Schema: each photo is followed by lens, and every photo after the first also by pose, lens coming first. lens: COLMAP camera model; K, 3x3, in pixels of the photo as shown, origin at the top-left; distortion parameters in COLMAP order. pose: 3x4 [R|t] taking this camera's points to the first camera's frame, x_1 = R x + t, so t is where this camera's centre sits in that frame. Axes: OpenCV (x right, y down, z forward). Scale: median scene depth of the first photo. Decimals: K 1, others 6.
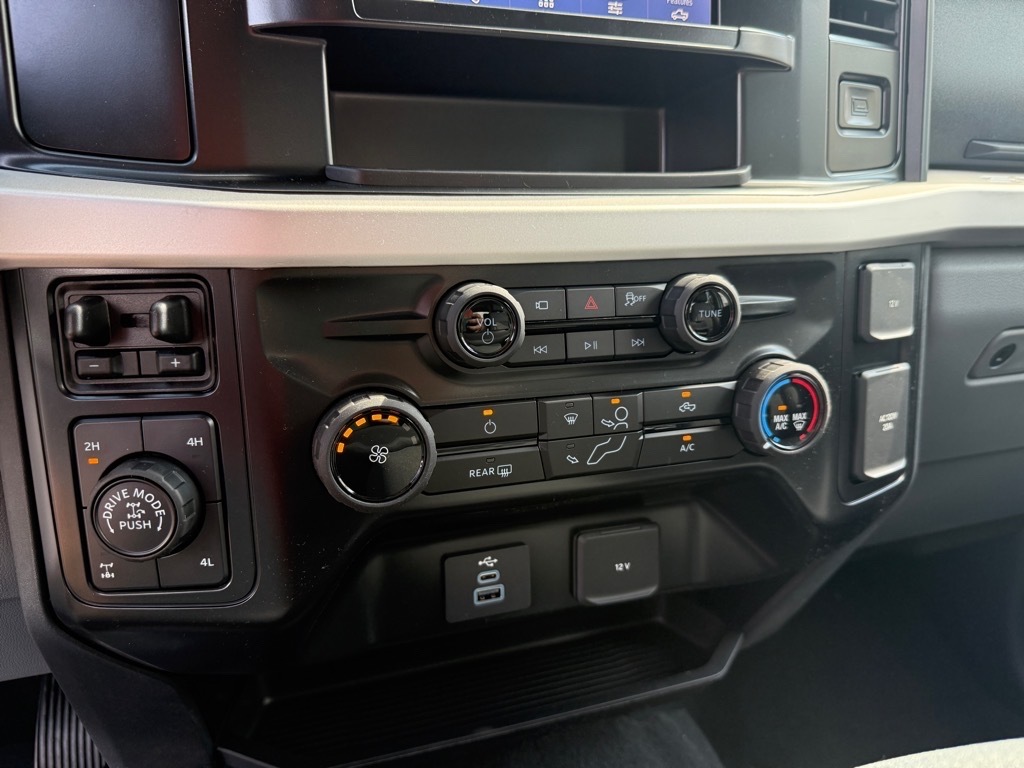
lens RADIAL K [[727.2, 0, 511.0], [0, 727.2, 388.5], [0, 0, 1]] dist [0.031433, -0.050038]
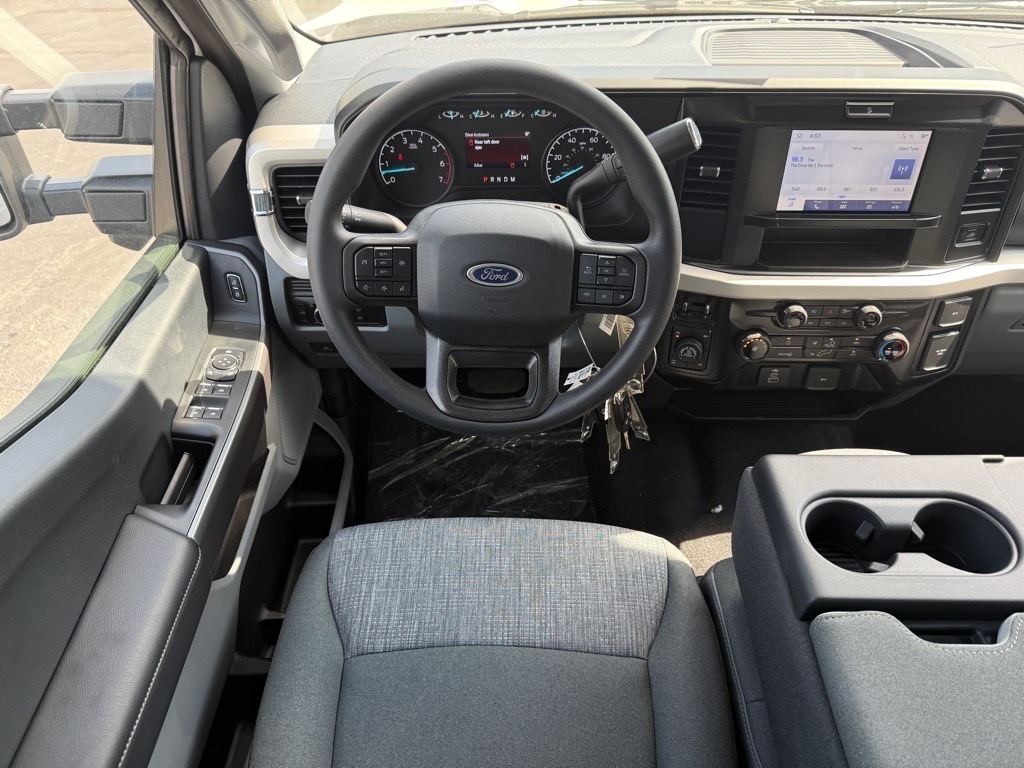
lens RADIAL K [[721.2, 0, 515.2], [0, 721.2, 388.9], [0, 0, 1]] dist [0.008592, -0.018629]
pose [[0.939346, 0.209356, -0.271659, -0.239375], [-0.071431, 0.894131, 0.442072, -1.036854], [0.335449, -0.395854, 0.854853, -2.147126]]
